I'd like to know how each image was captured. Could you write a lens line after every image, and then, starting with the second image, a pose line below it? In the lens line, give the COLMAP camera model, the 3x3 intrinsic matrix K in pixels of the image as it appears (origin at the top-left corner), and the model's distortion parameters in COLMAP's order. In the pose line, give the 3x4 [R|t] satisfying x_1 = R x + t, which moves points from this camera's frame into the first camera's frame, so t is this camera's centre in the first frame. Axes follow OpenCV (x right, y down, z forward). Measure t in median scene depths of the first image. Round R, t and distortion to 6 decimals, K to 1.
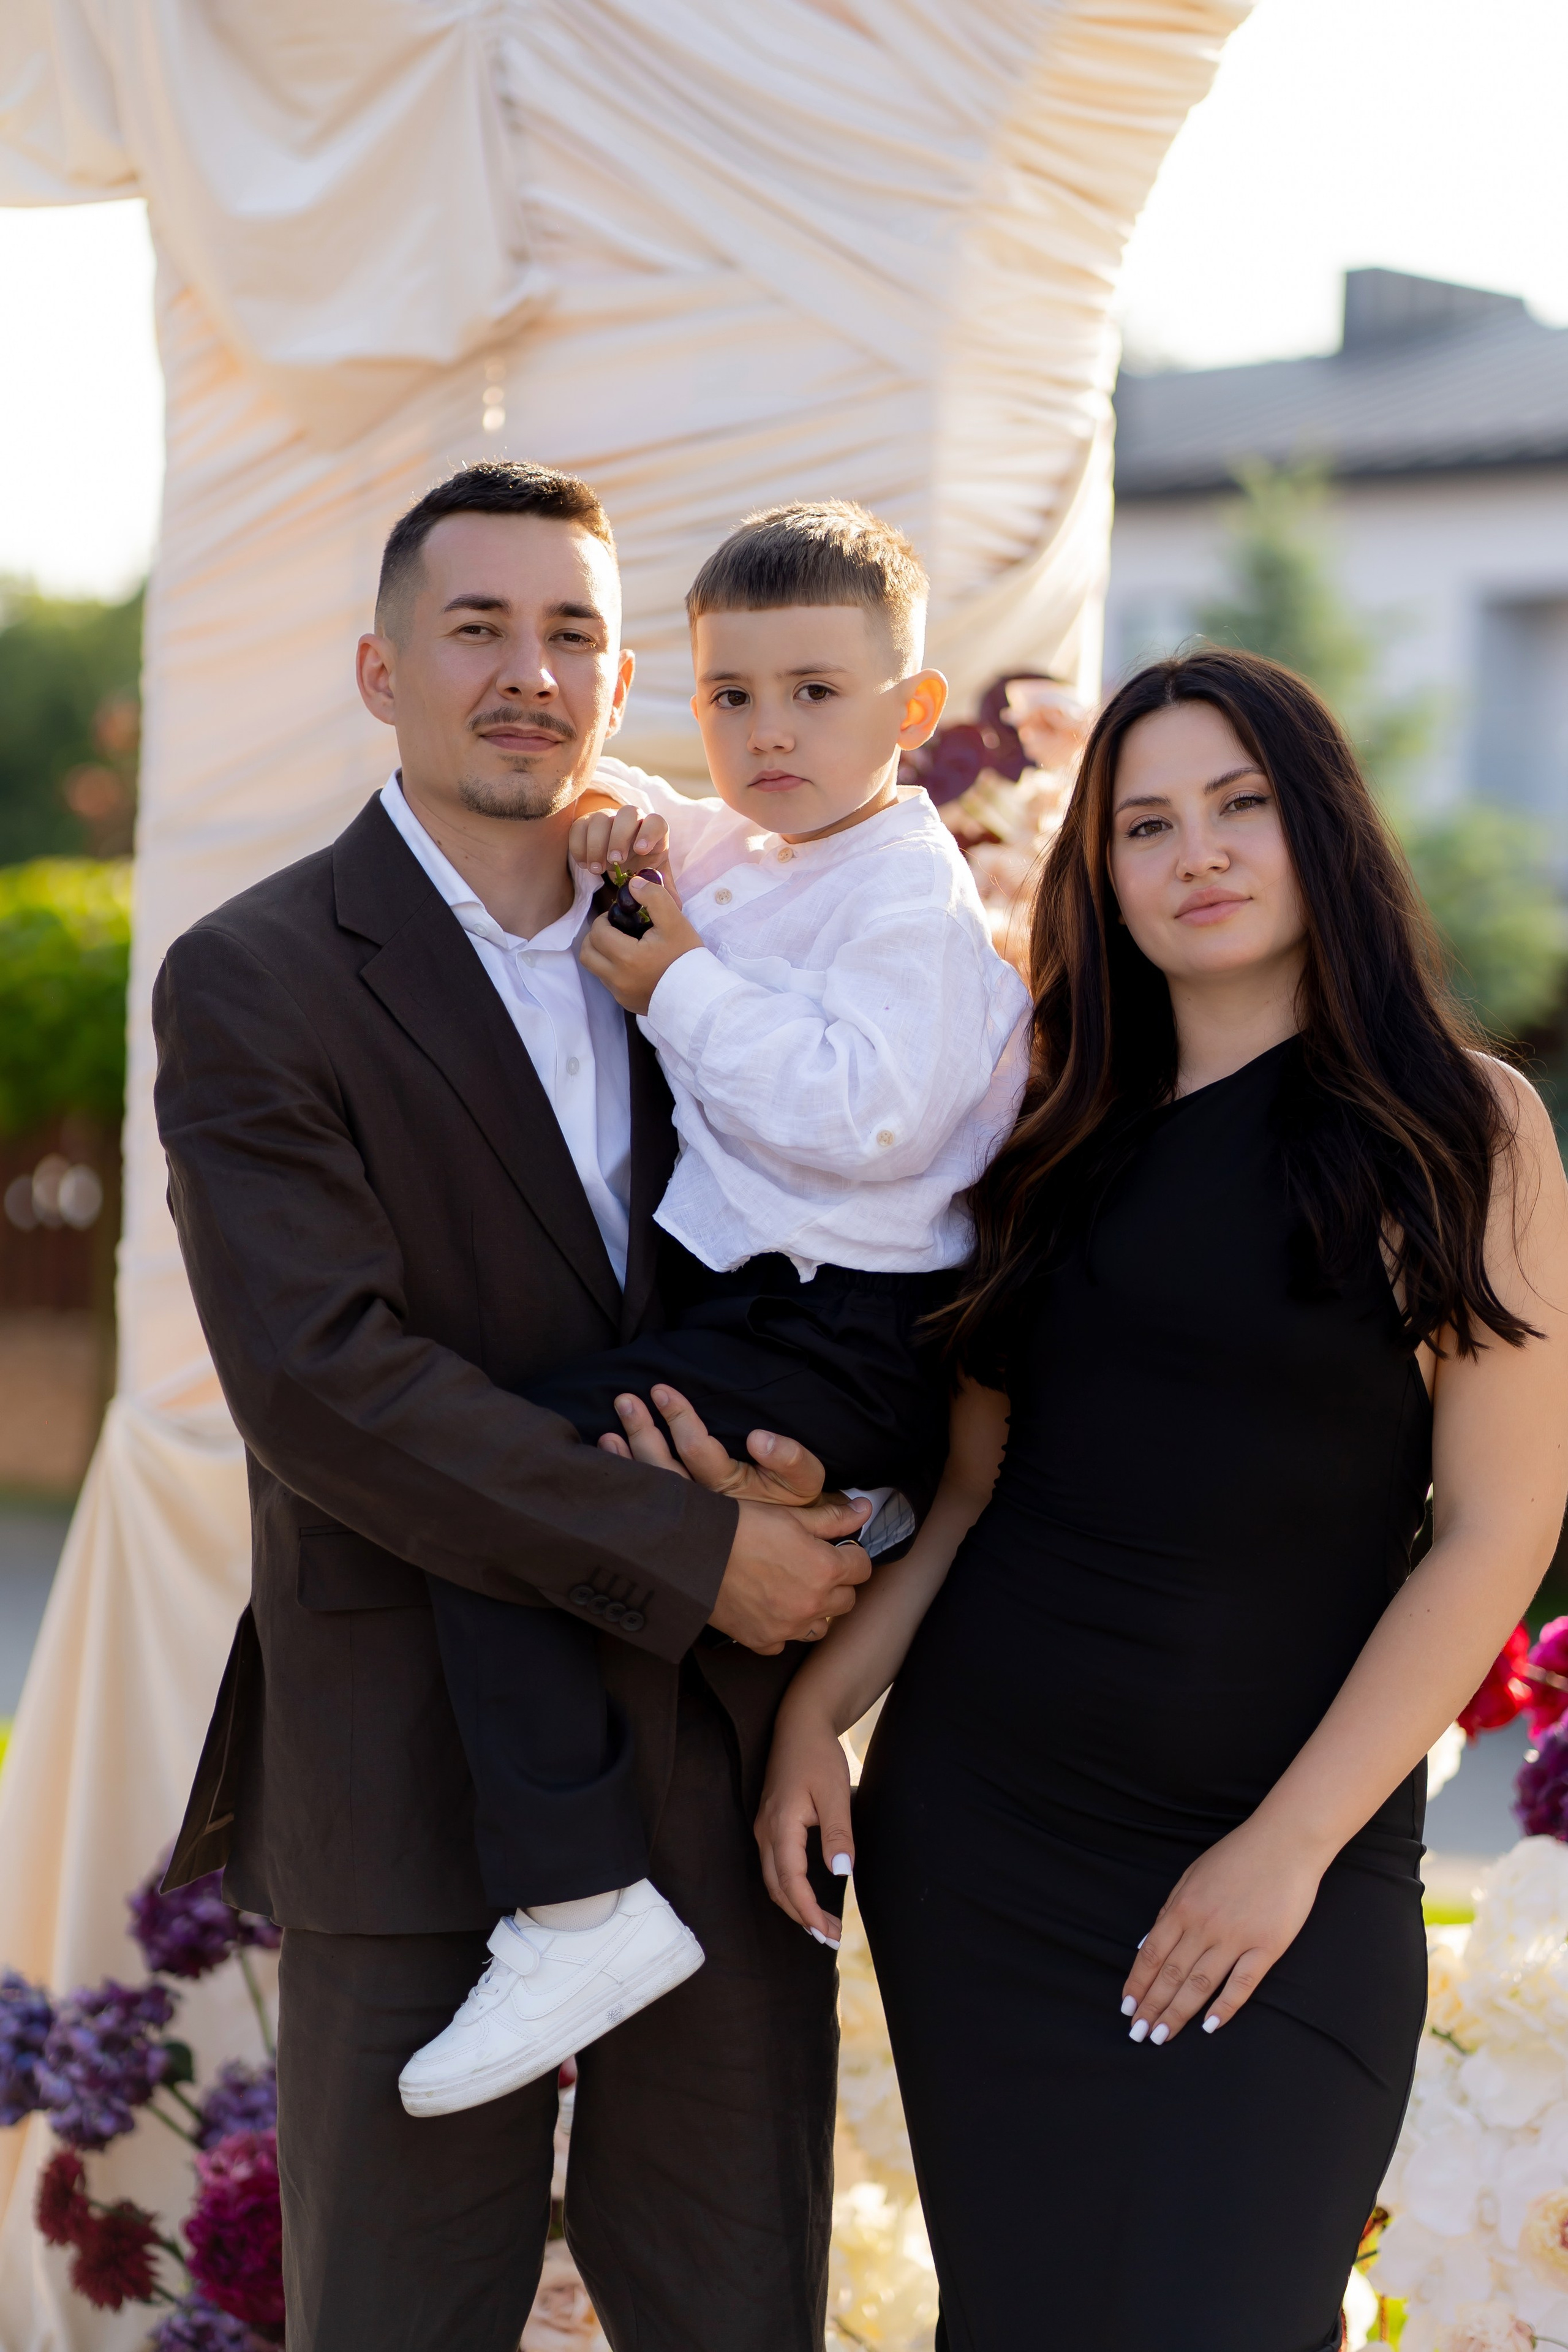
lens RADIAL K [[5840.5, 0, 789.7], [0, 5840.5, 1163.3], [0, 0, 1]] dist [0.087213, 0.000000]
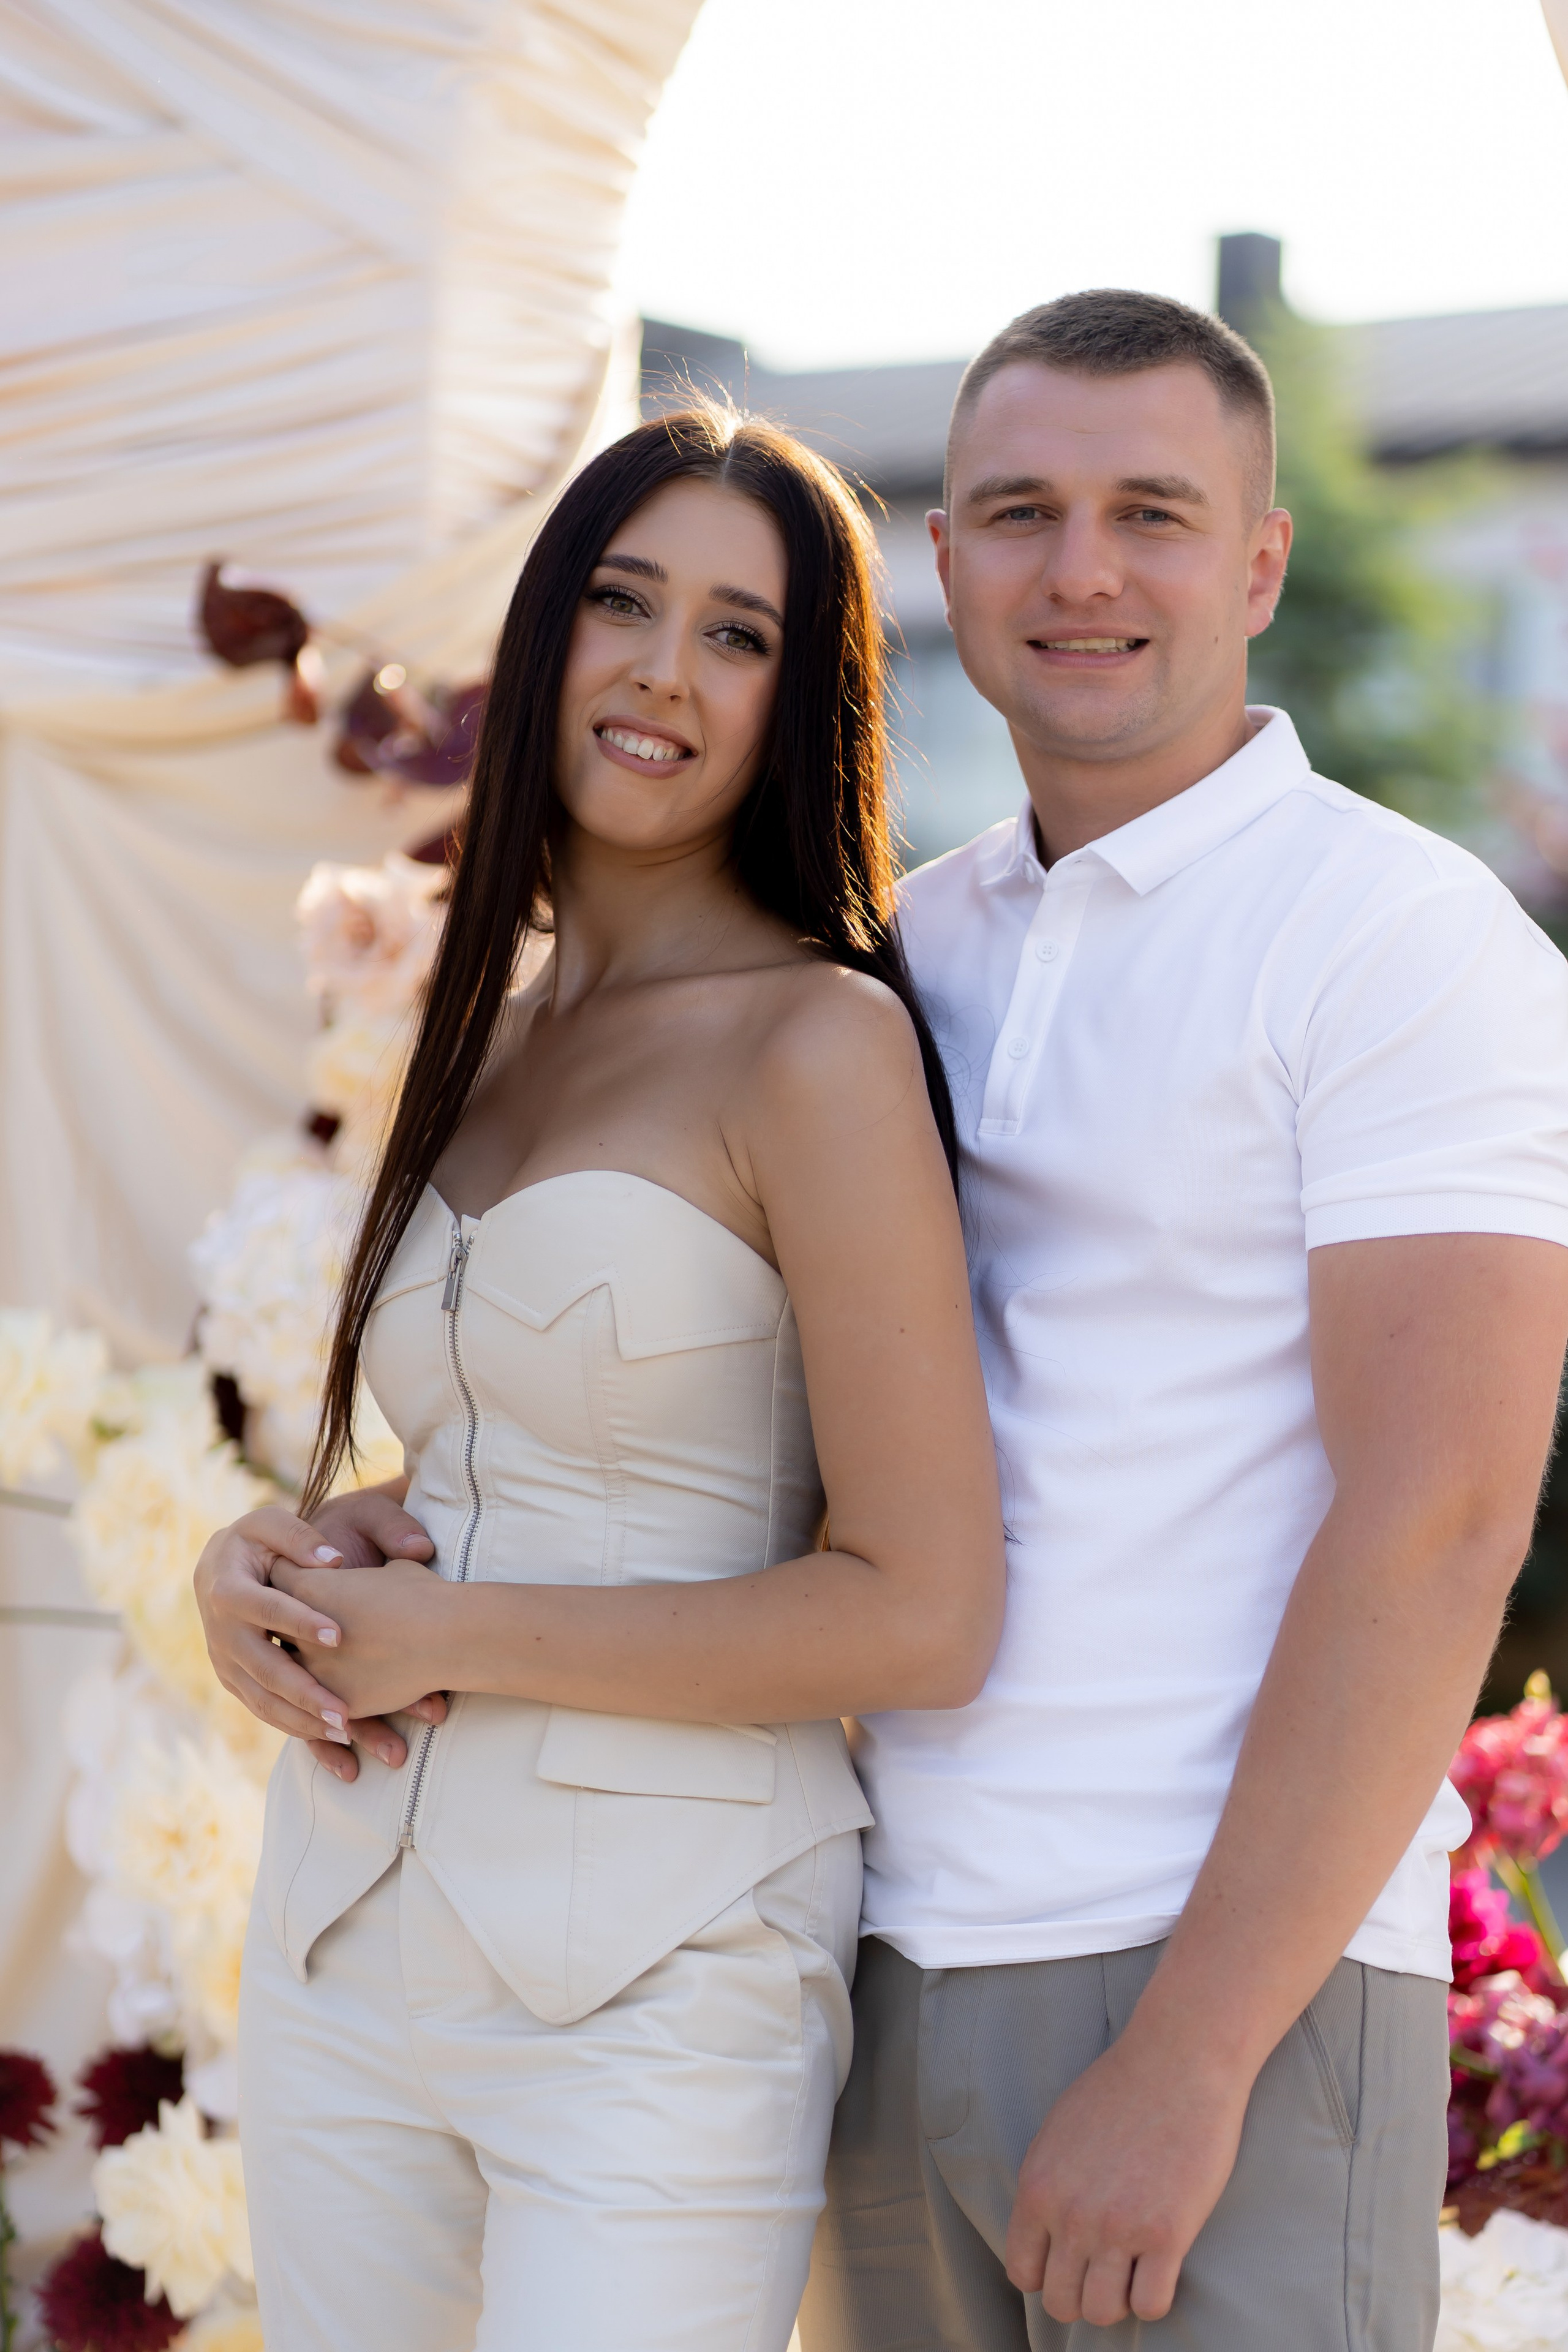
lens RADIAL K [[5840.5, 0, 797.0], [0, 5840.5, 1172.0], [0, 0, 1]] dist [0.087213, 0.000000]
pose [[0.989359, 0.003786, 0.145445, -0.042675], [-0.003289, 0.999988, -0.003657, -0.004233], [-0.145457, 0.003140, 0.989360, 0.177320]]
